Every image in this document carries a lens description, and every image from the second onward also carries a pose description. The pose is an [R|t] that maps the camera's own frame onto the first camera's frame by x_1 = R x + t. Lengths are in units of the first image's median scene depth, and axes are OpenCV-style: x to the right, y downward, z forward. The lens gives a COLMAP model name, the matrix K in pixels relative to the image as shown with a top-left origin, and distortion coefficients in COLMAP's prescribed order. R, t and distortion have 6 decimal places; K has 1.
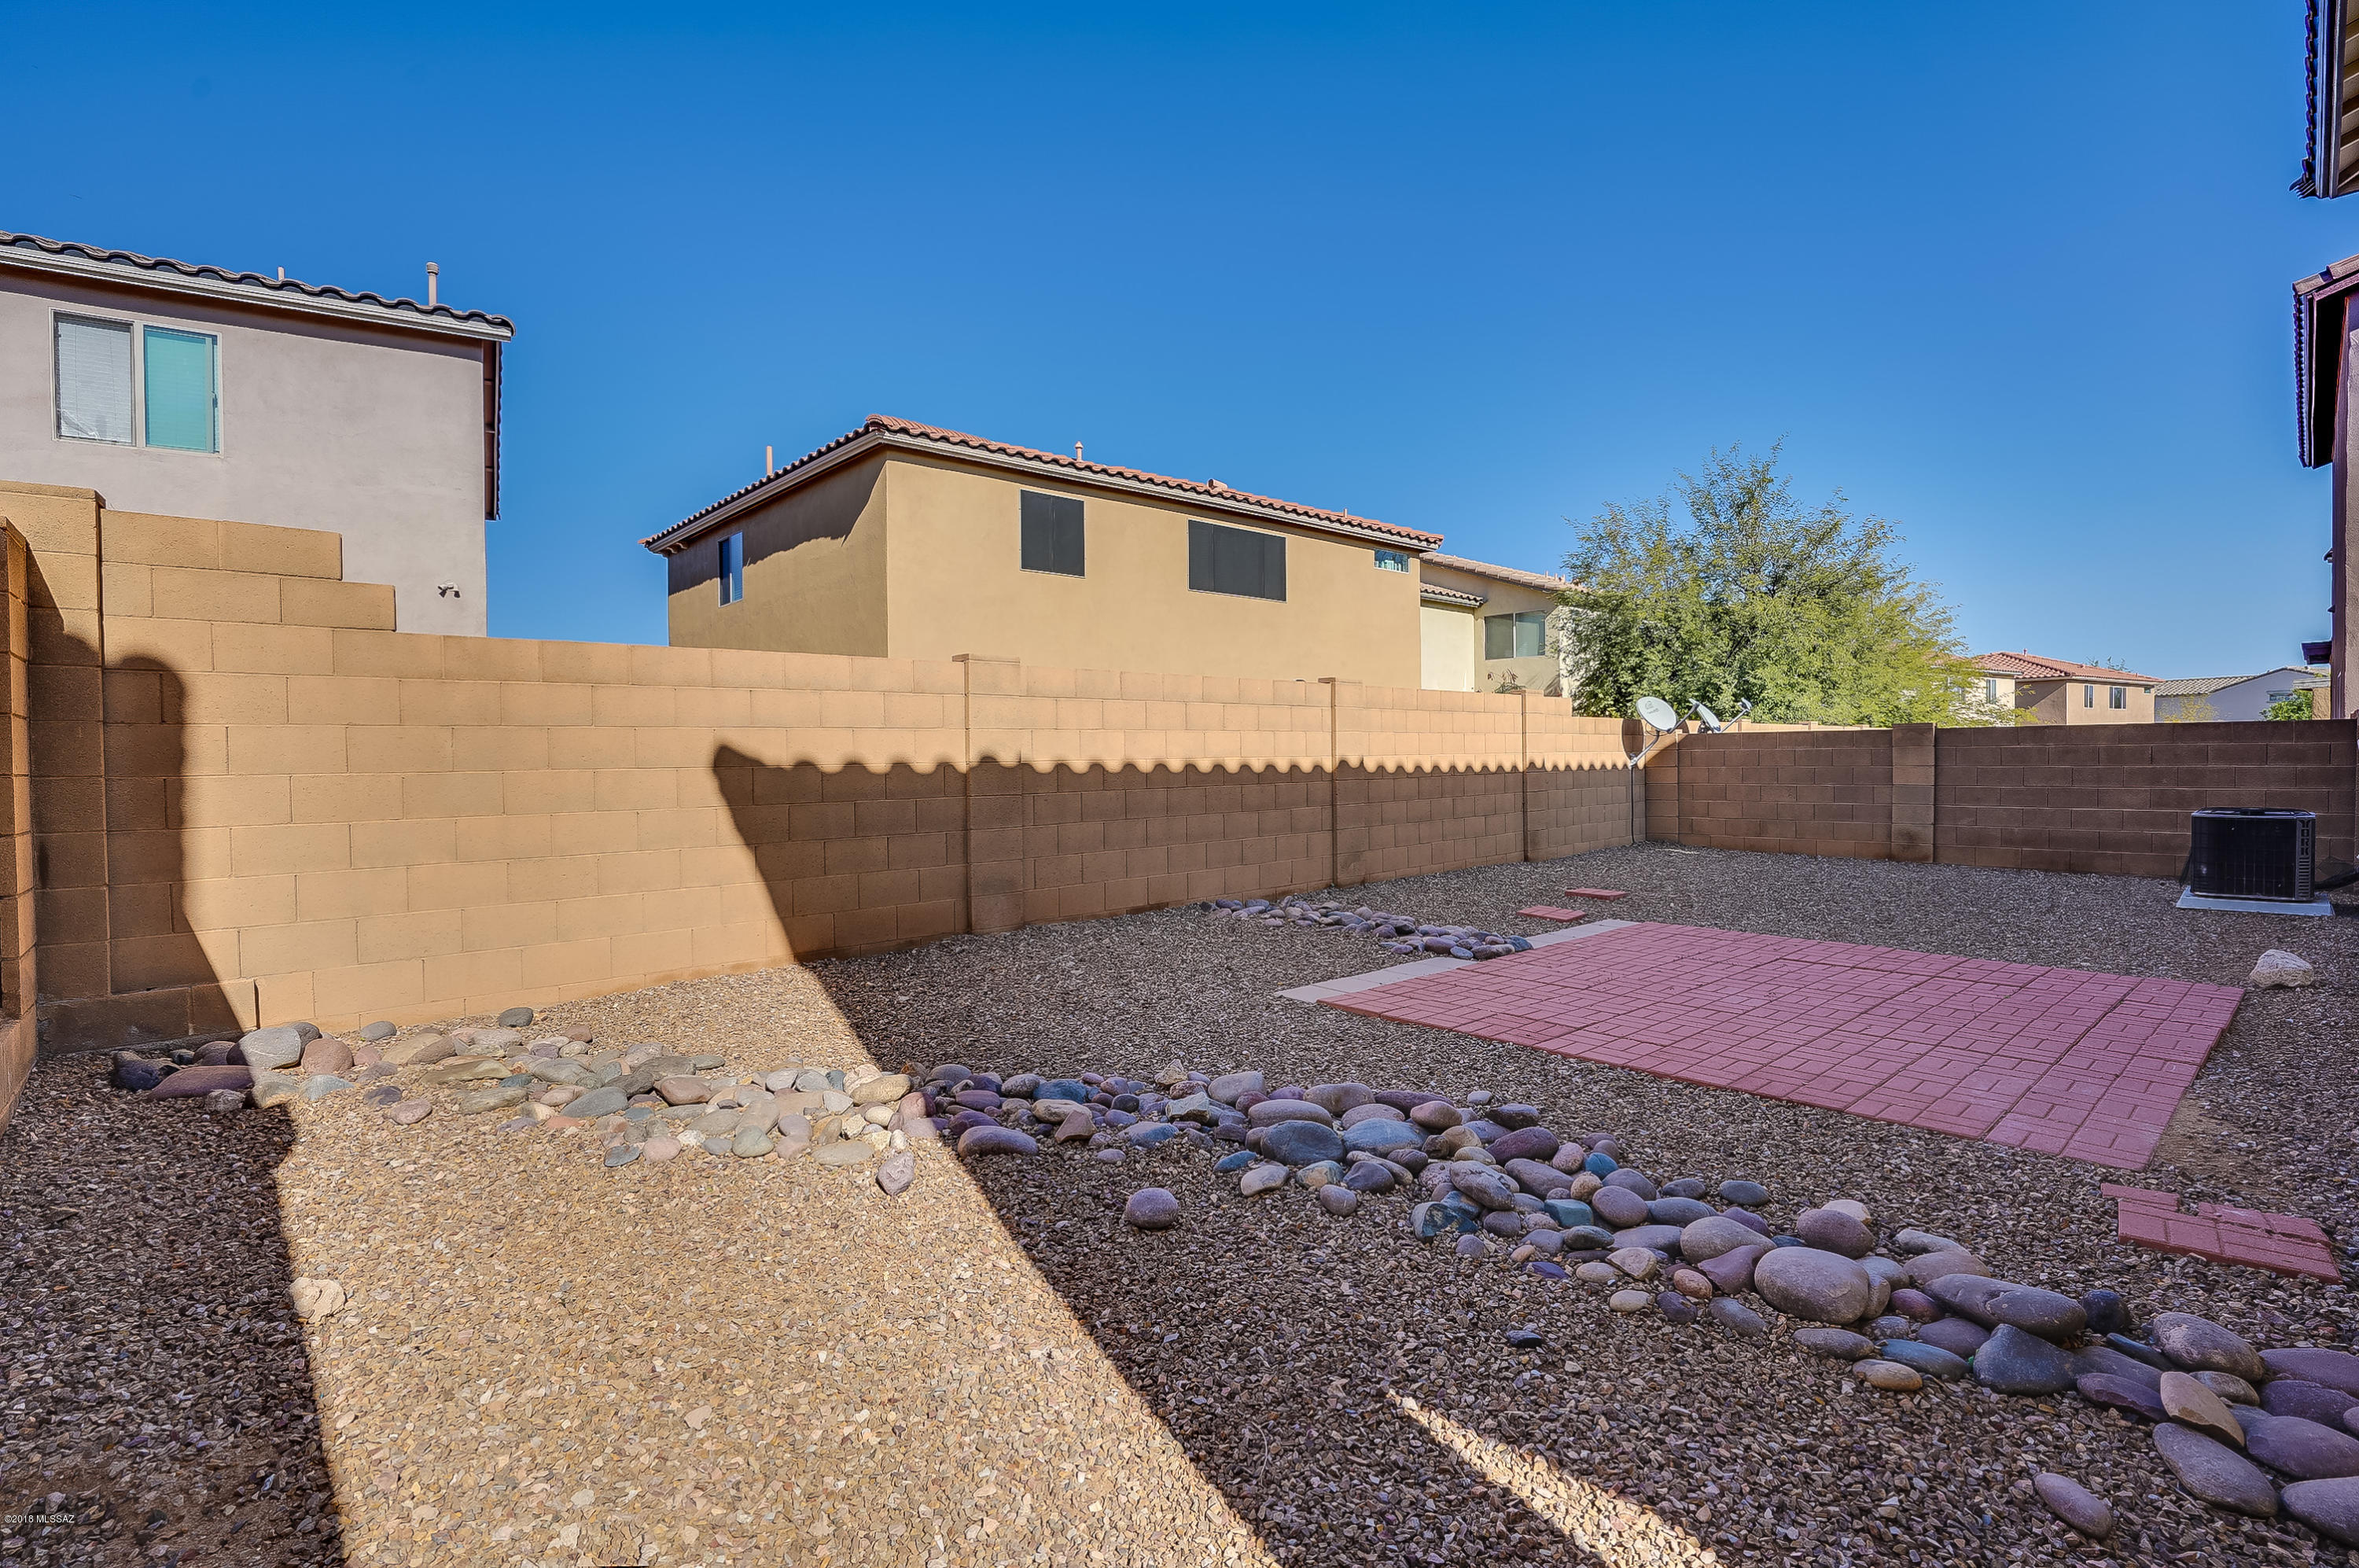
lens RADIAL K [[1115.3, 0, 1178.7], [0, 1115.3, 793.2], [0, 0, 1]] dist [-0.073063, 0.030329]
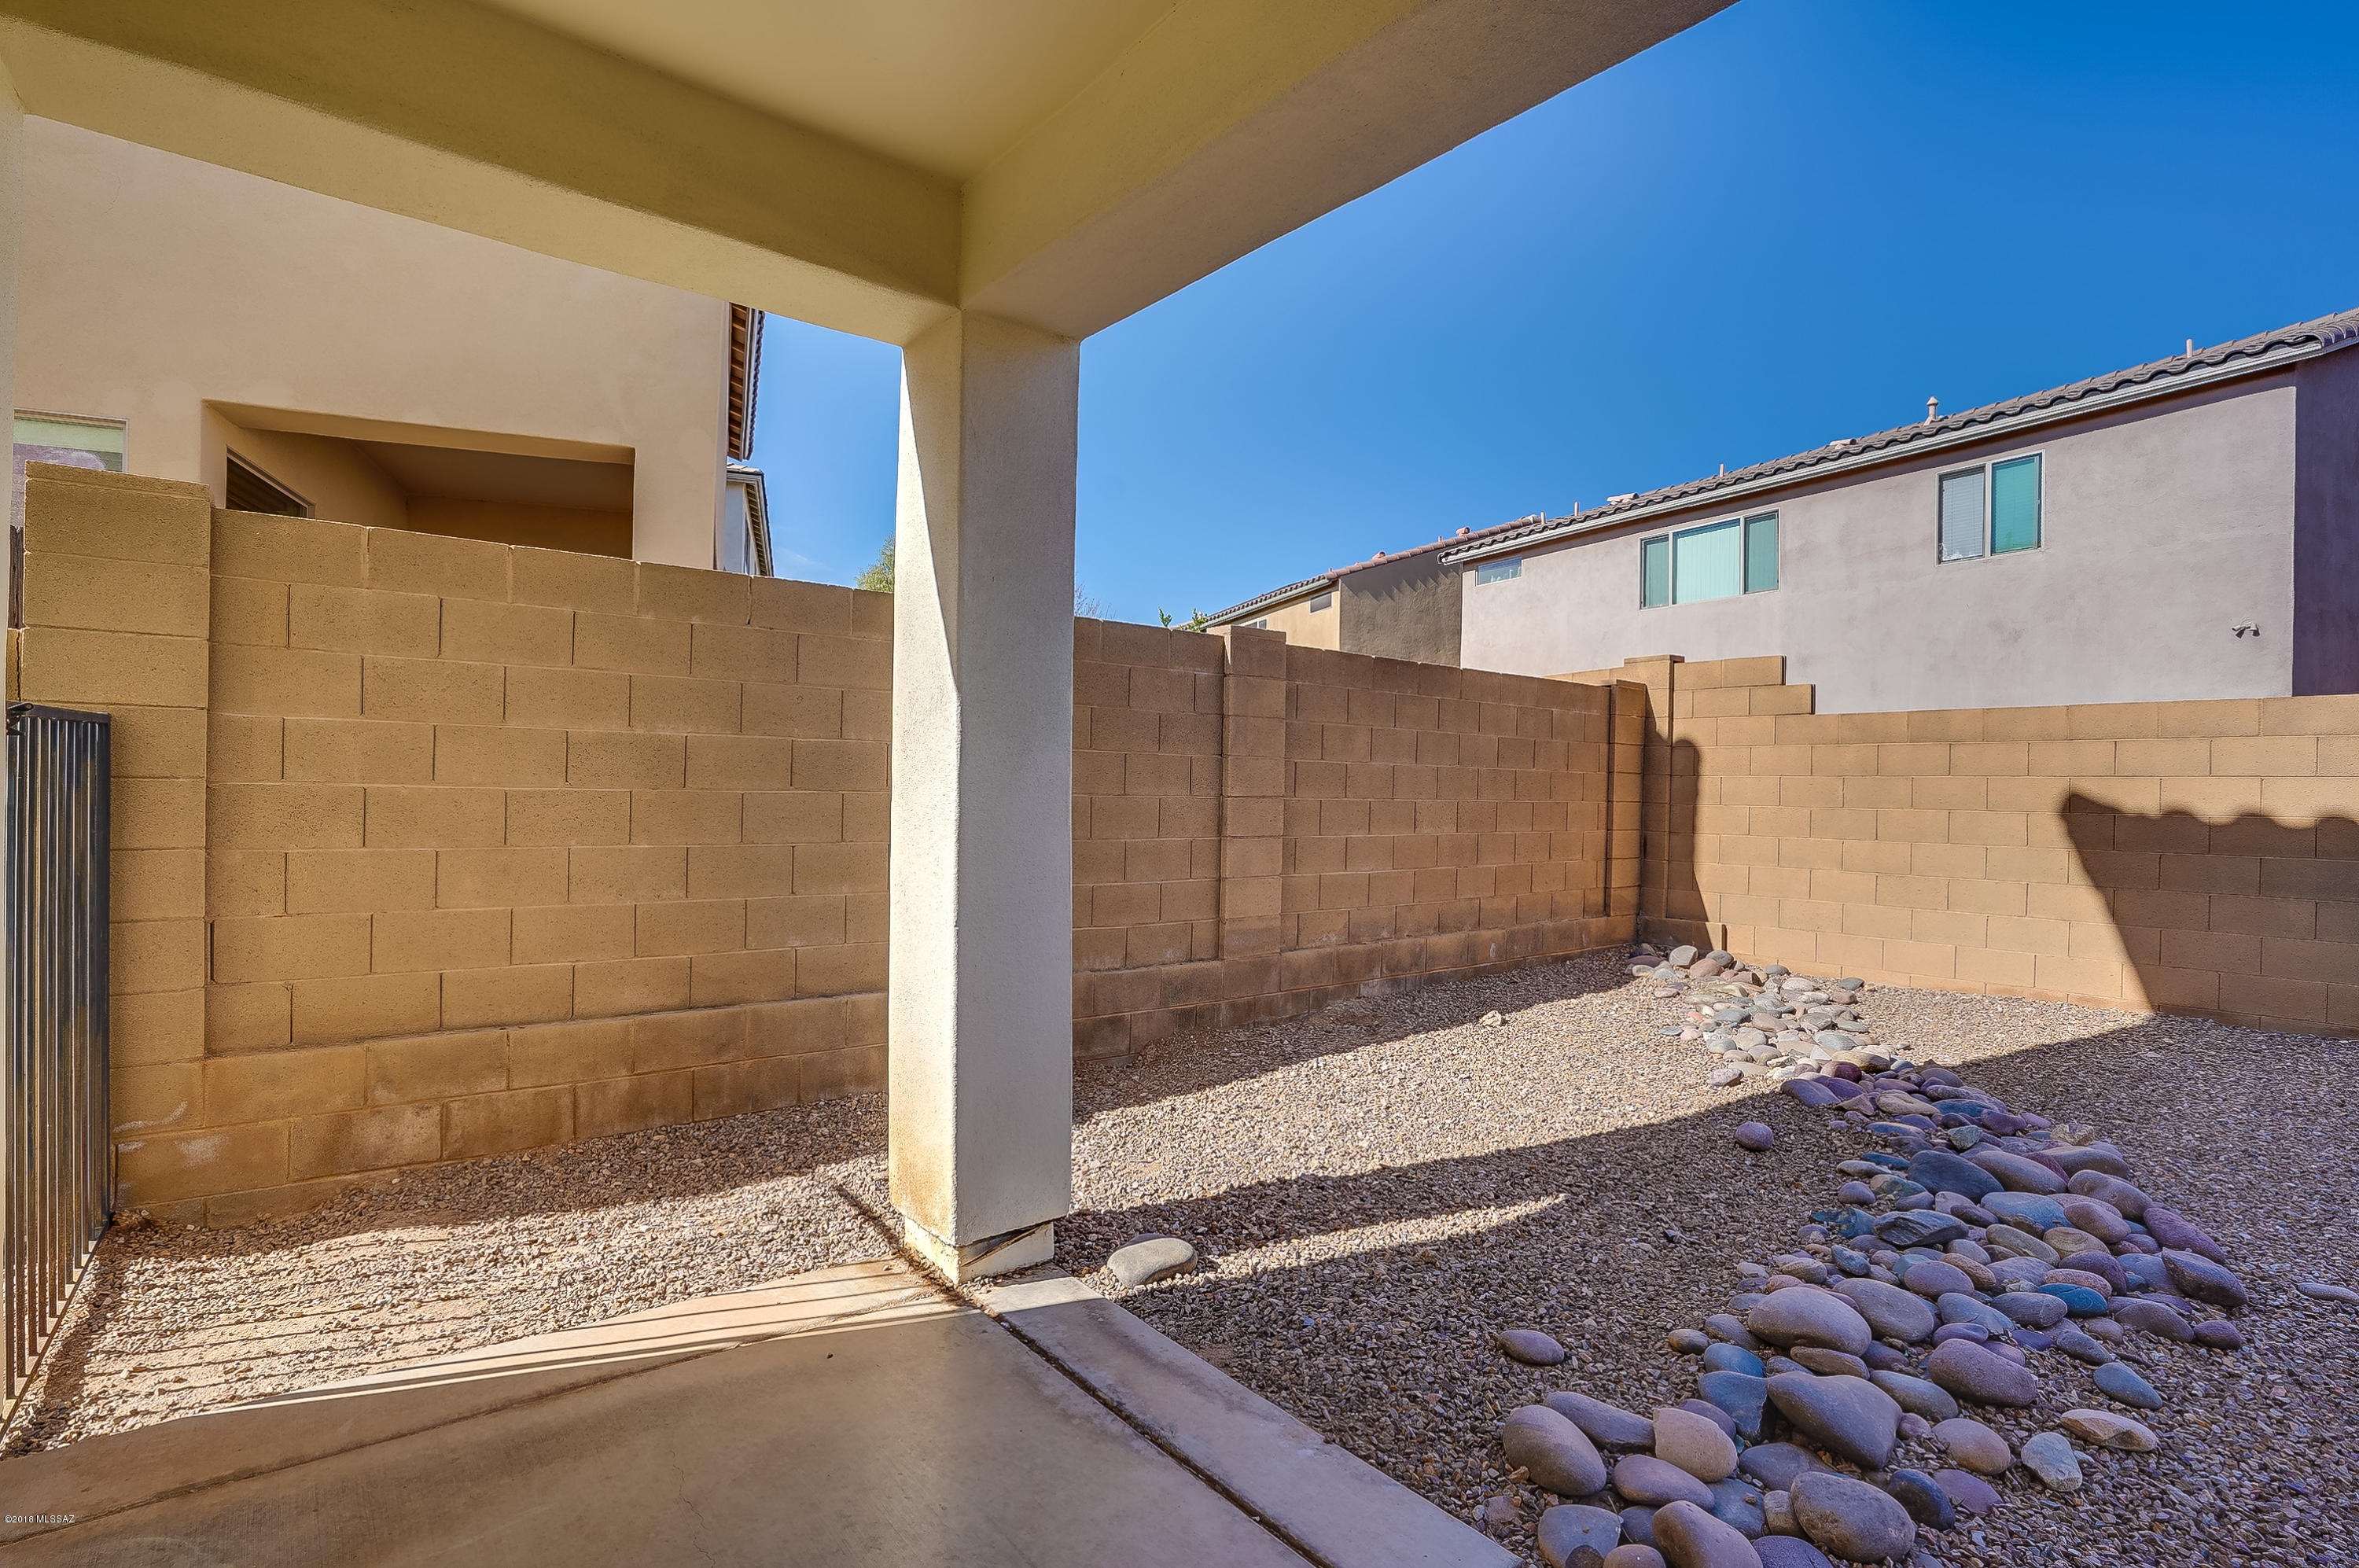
lens RADIAL K [[1115.3, 0, 1178.7], [0, 1115.3, 793.2], [0, 0, 1]] dist [-0.073063, 0.030329]
pose [[-0.071277, 0.018065, -0.997293, 0.730555], [-0.046644, 0.998682, 0.021424, -0.025366], [0.996365, 0.048045, -0.070340, 0.192730]]
